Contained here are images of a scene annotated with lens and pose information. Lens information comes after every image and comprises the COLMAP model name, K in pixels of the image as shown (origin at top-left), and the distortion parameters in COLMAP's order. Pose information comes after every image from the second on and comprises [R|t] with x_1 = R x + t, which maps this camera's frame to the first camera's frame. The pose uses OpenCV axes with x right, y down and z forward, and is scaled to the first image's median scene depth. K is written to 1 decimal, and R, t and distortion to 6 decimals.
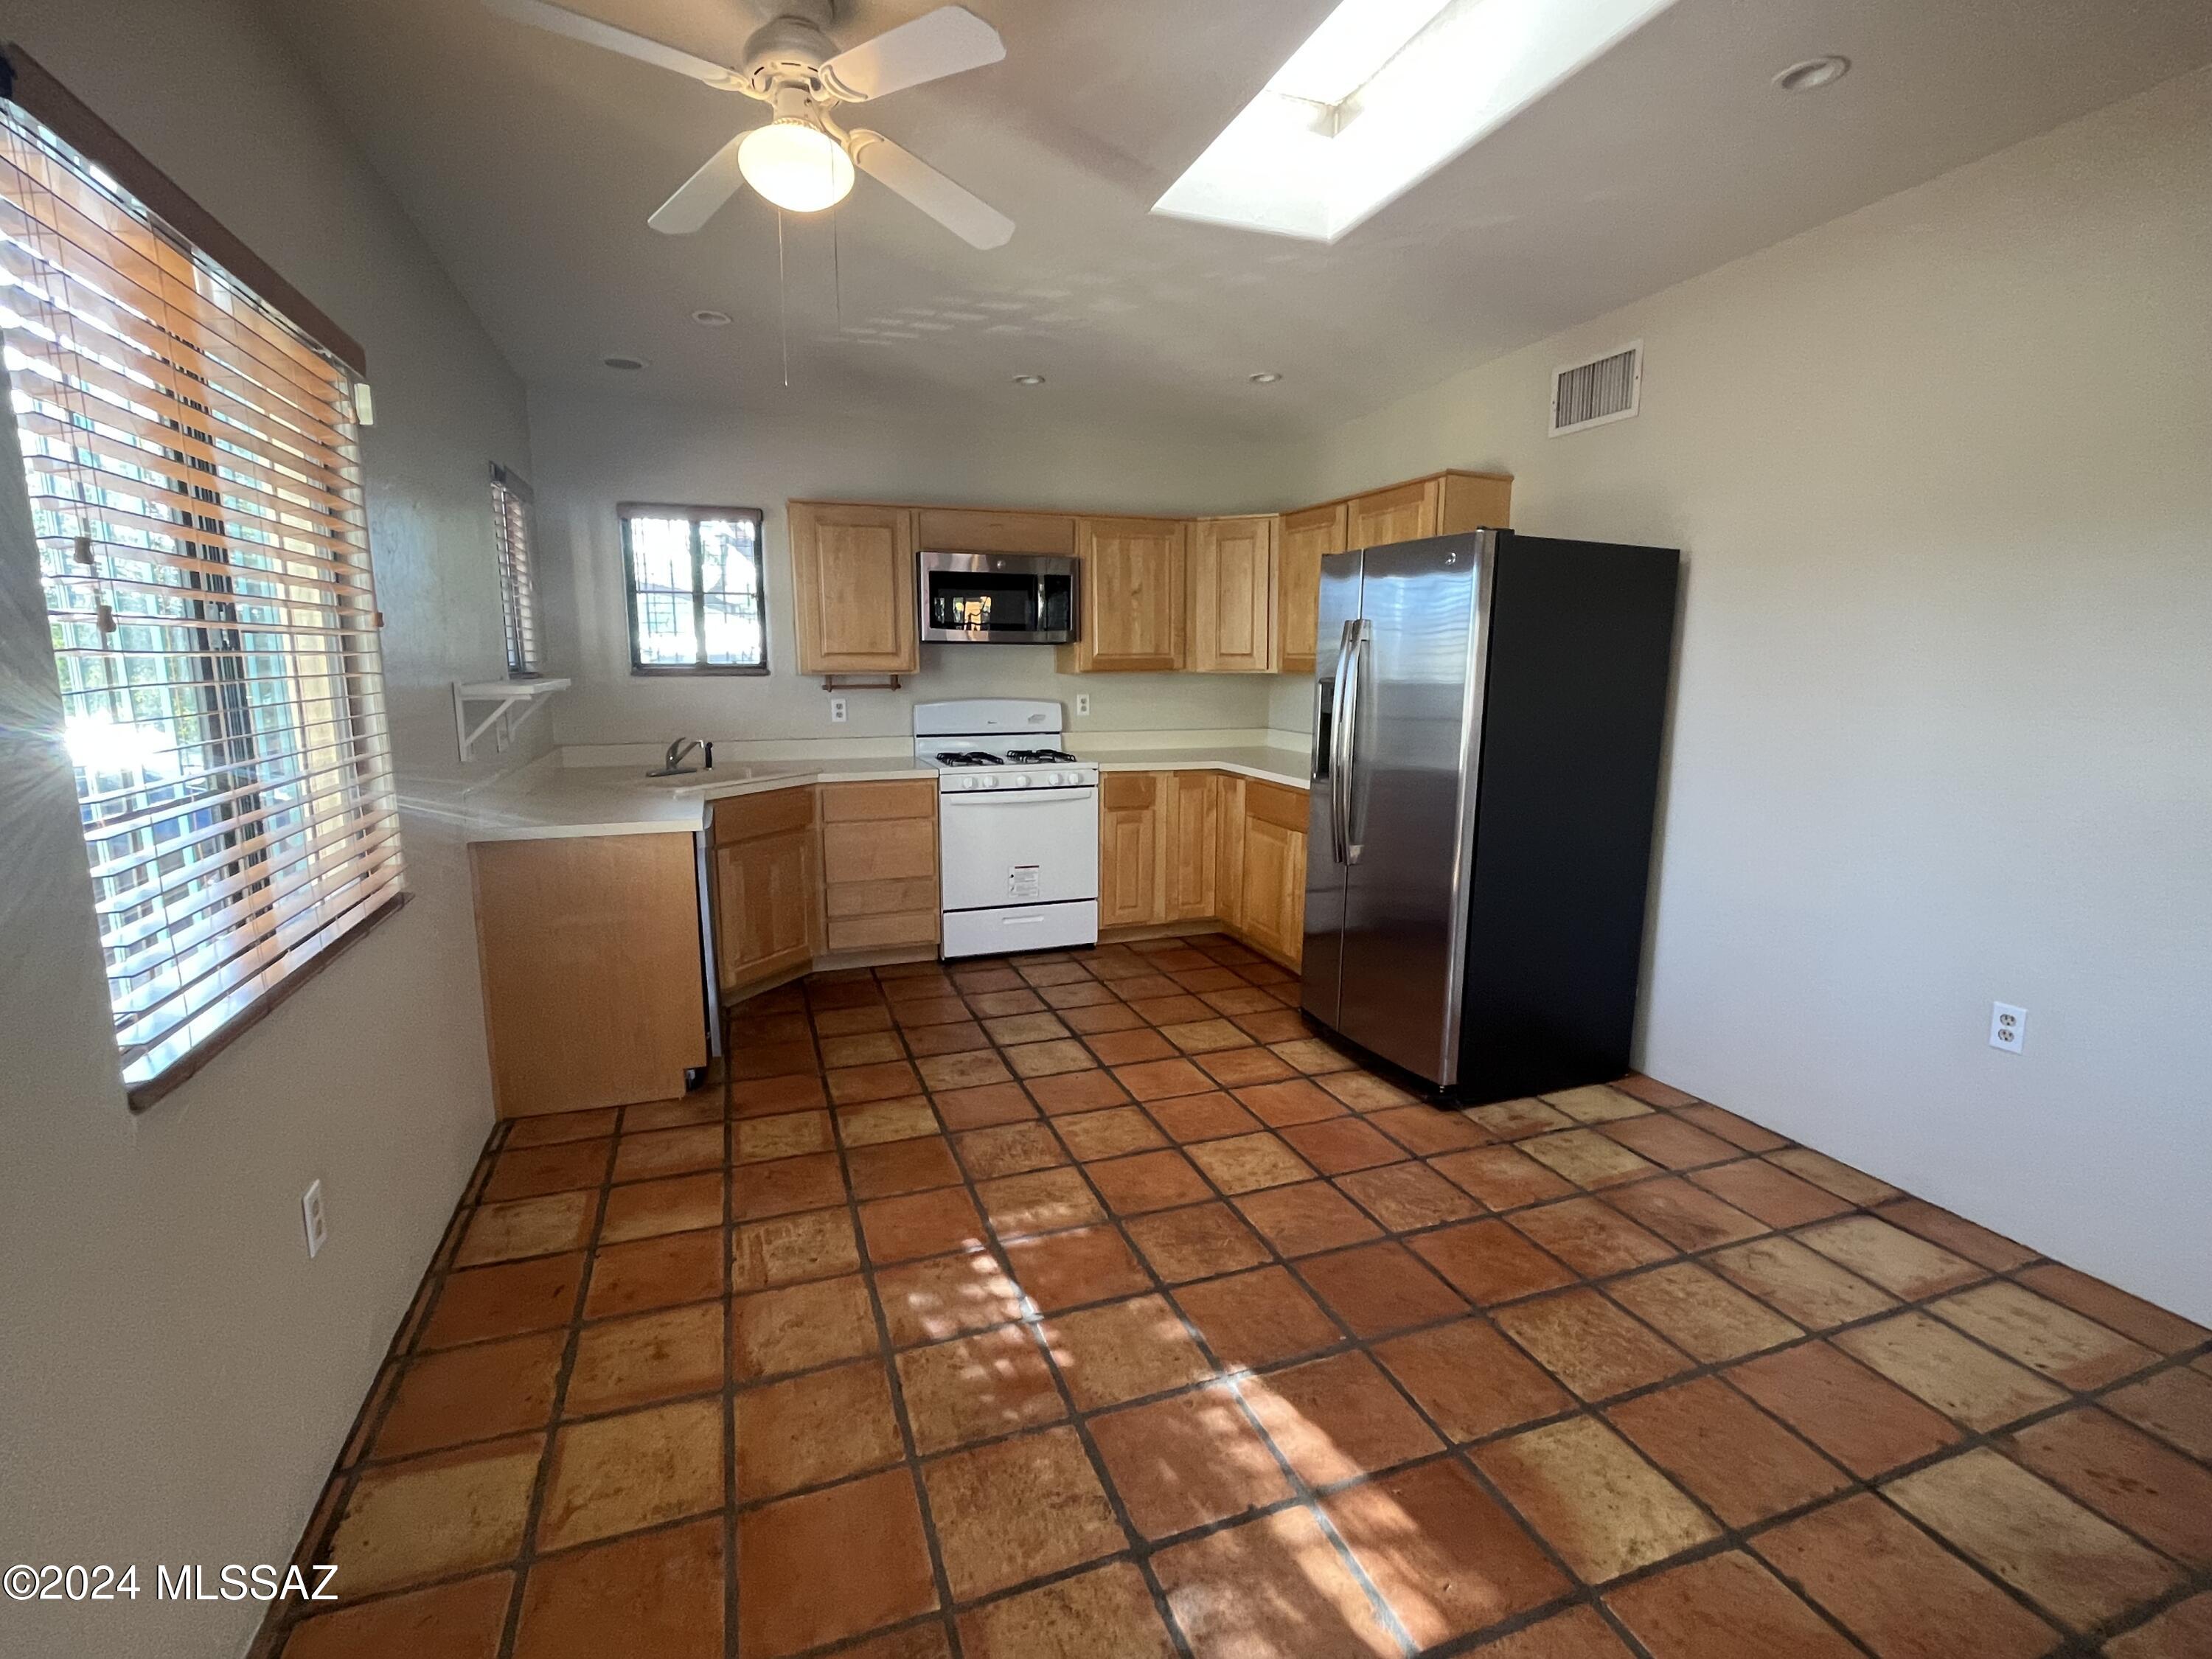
lens RADIAL K [[1031.7, 0, 1091.6], [0, 1031.7, 828.6], [0, 0, 1]] dist [-0.005499, -0.002508]
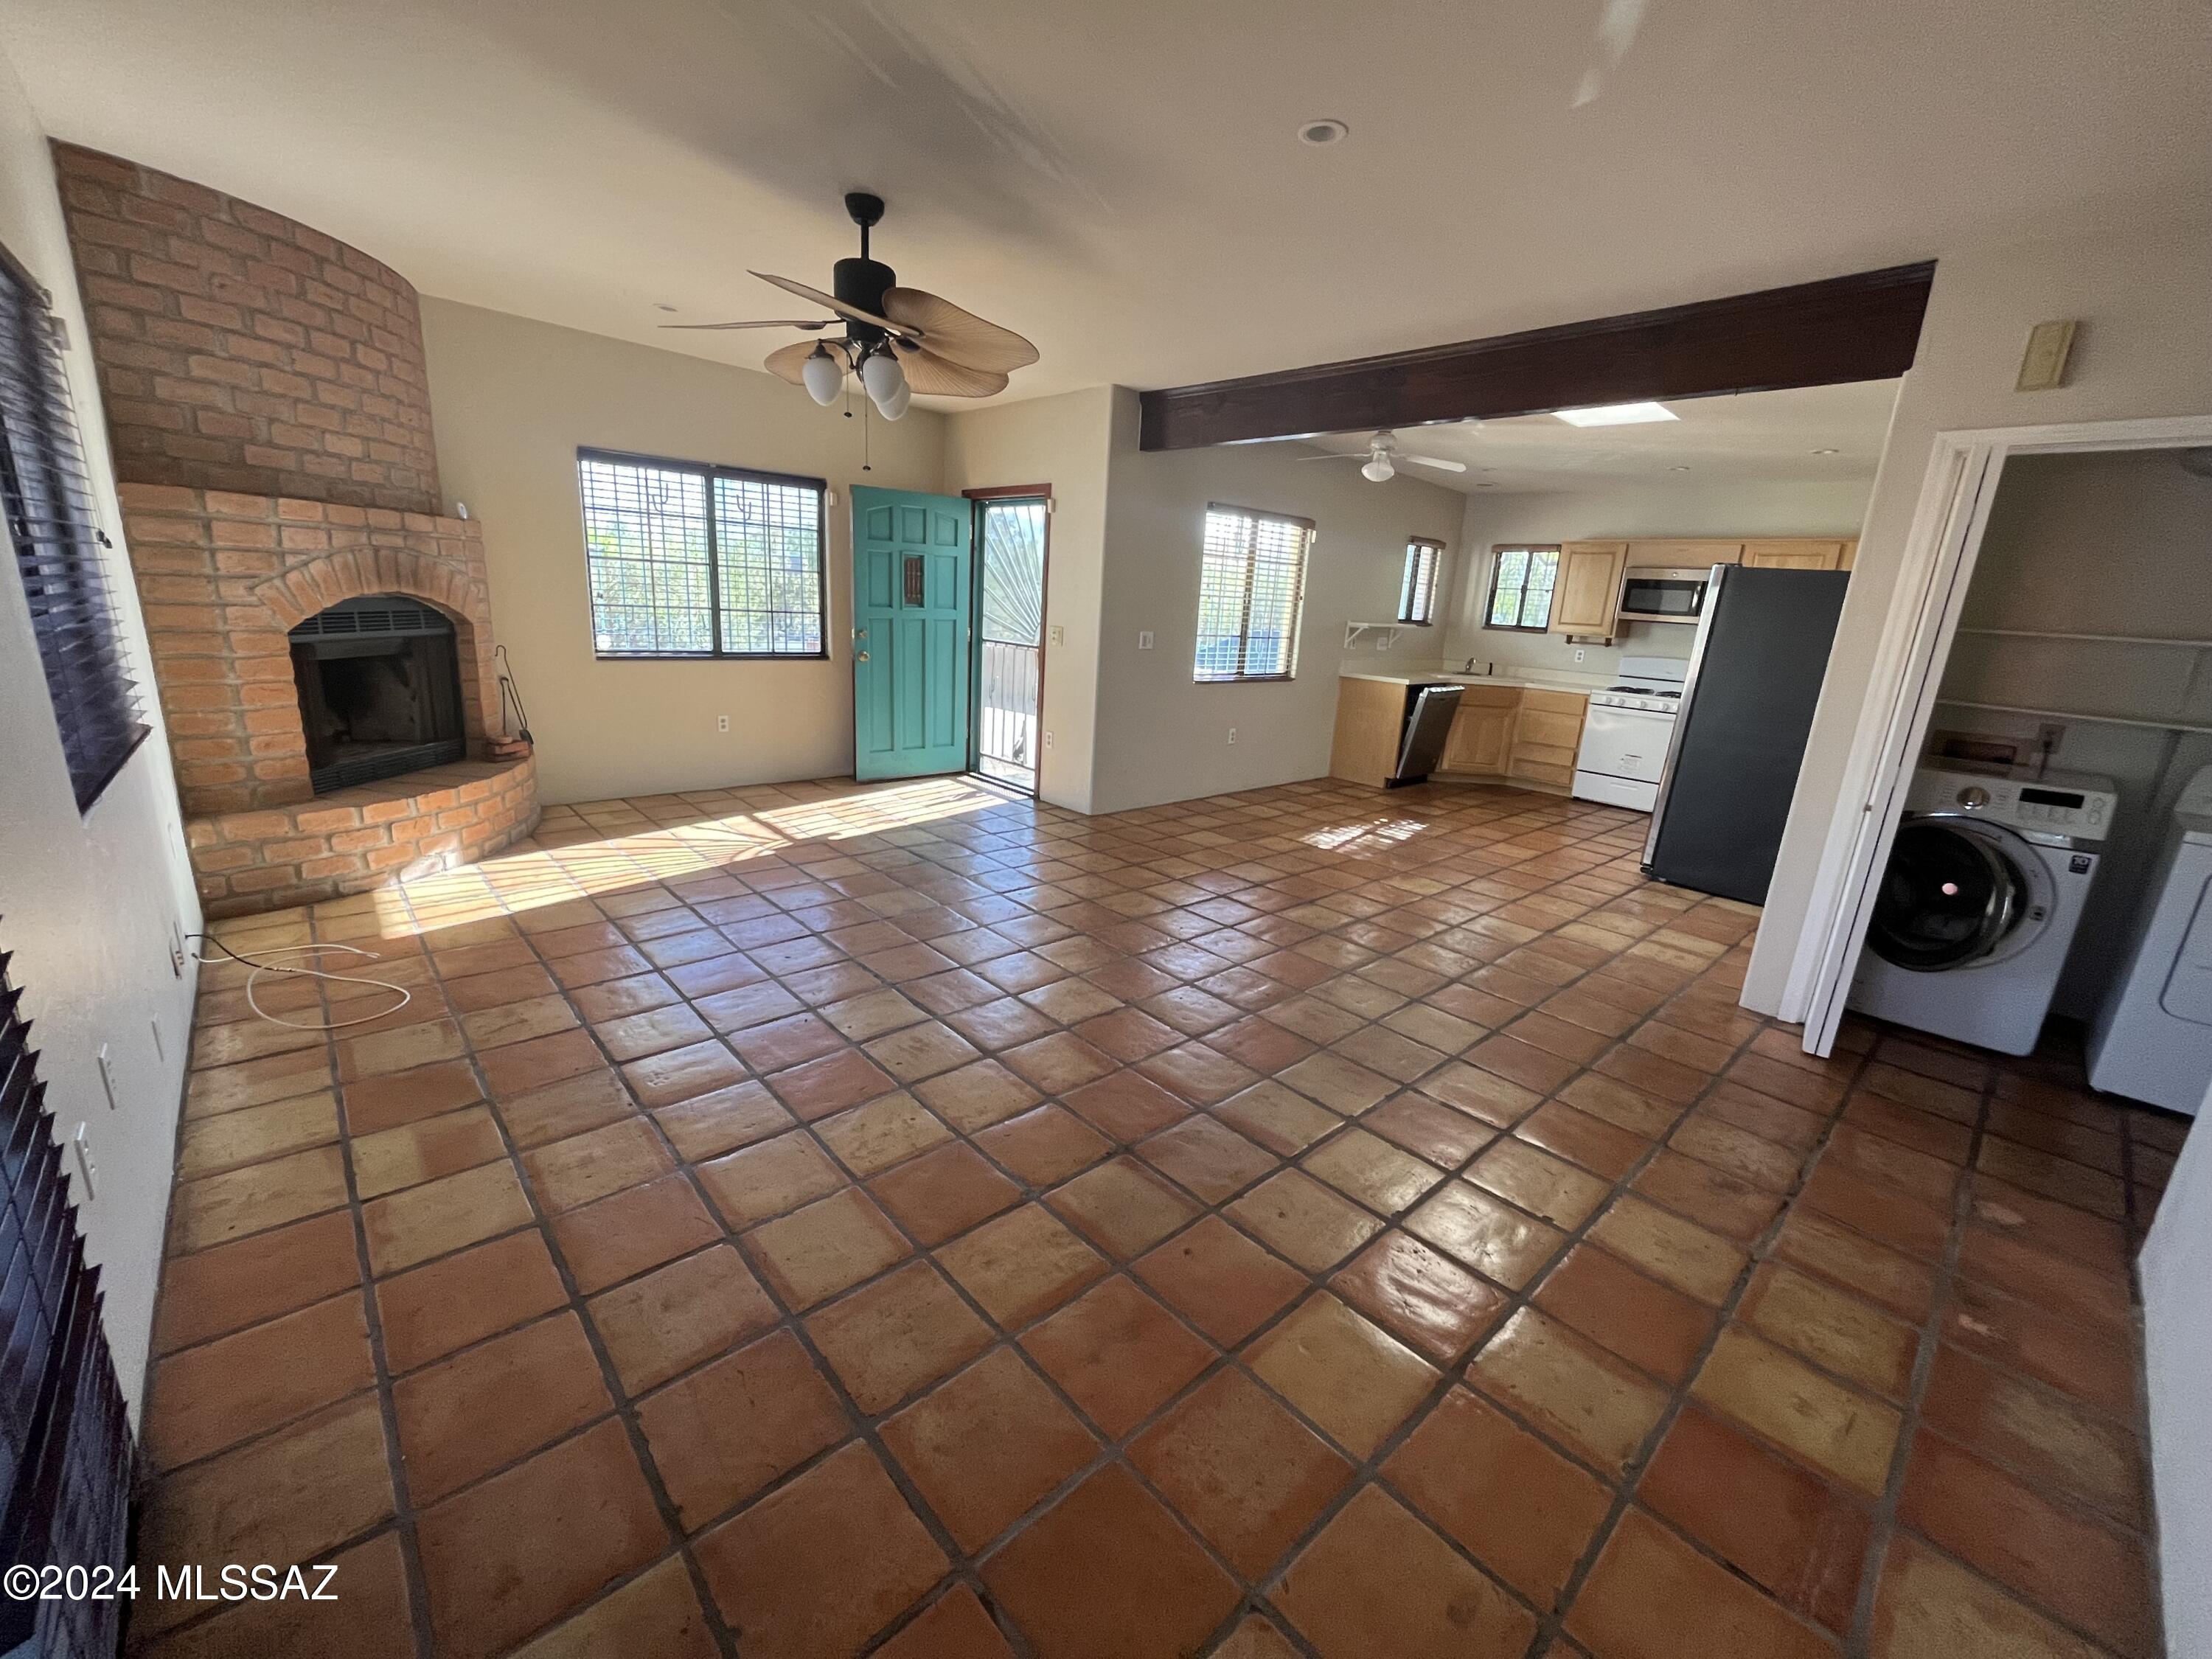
lens RADIAL K [[891.7, 0, 1099.6], [0, 891.7, 831.3], [0, 0, 1]] dist [-0.002462, -0.000498]
pose [[0.383531, 0.256327, -0.887243, 0.953981], [-0.206603, 0.960176, 0.188088, 0.063518], [0.900122, 0.111169, 0.421215, -0.403990]]
